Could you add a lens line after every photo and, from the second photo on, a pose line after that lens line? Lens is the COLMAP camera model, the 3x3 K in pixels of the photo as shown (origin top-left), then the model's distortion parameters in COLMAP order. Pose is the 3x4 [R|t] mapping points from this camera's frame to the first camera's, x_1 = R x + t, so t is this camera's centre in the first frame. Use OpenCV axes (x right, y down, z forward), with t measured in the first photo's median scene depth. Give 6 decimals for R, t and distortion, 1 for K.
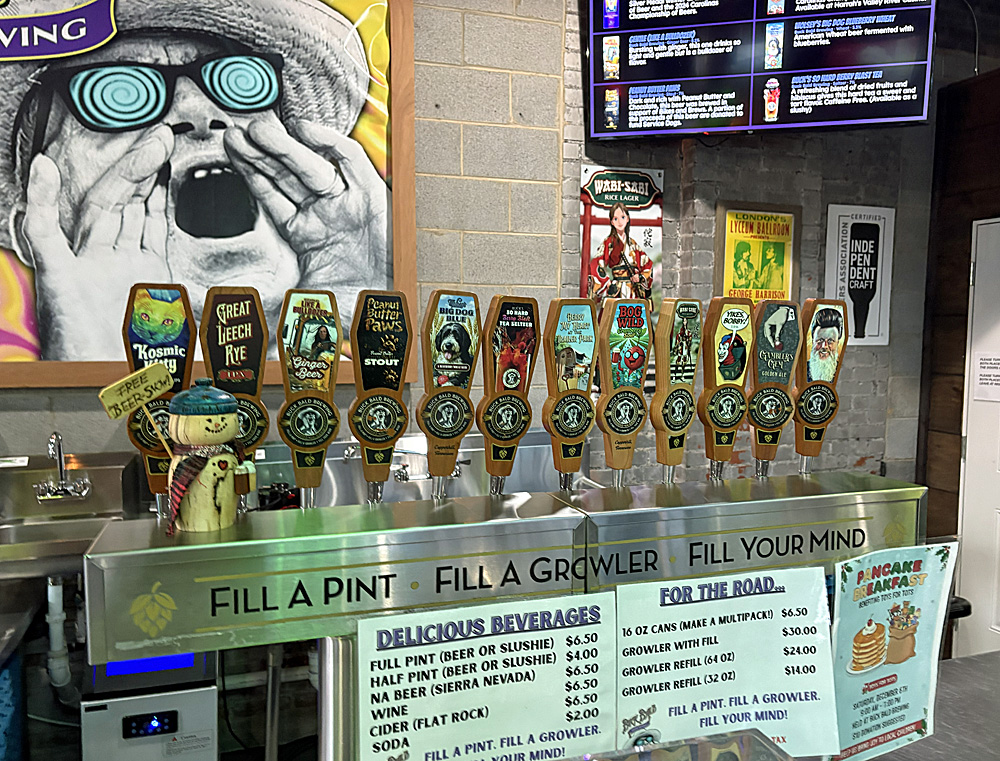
lens RADIAL K [[764.1, 0, 501.6], [0, 764.1, 384.0], [0, 0, 1]] dist [0.008719, 0.000041]
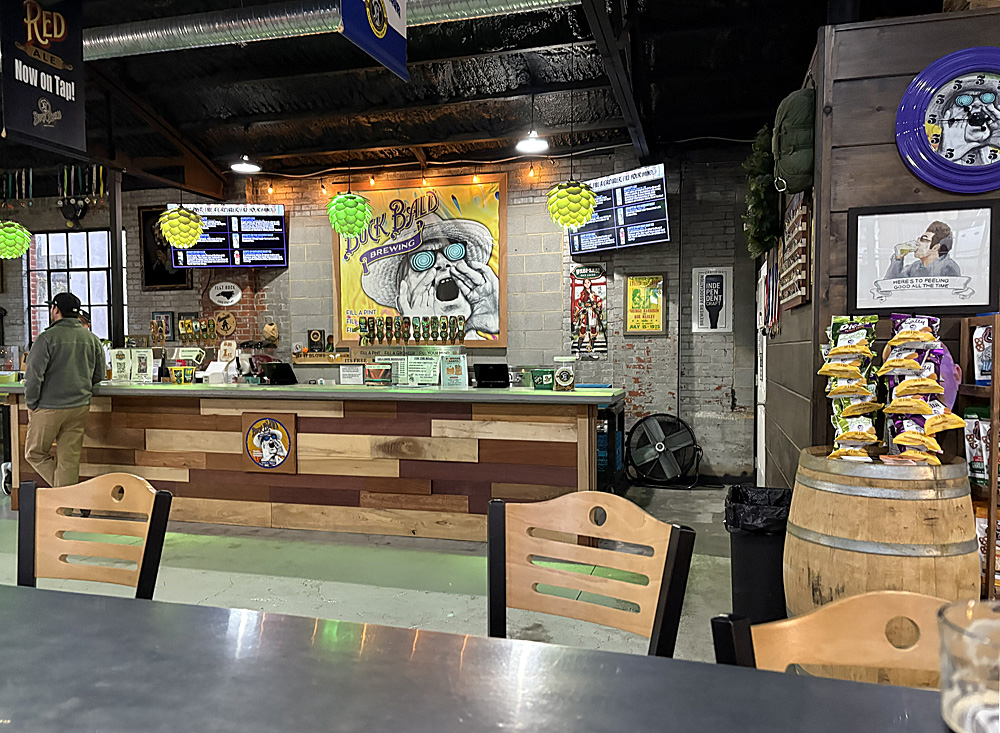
lens RADIAL K [[746.1, 0, 503.4], [0, 746.1, 368.9], [0, 0, 1]] dist [0.018114, 0.005471]
pose [[0.818301, 0.000795, -0.574790, 1.509570], [-0.030675, 0.998634, -0.042291, 0.200196], [0.573971, 0.052239, 0.817207, -1.299771]]
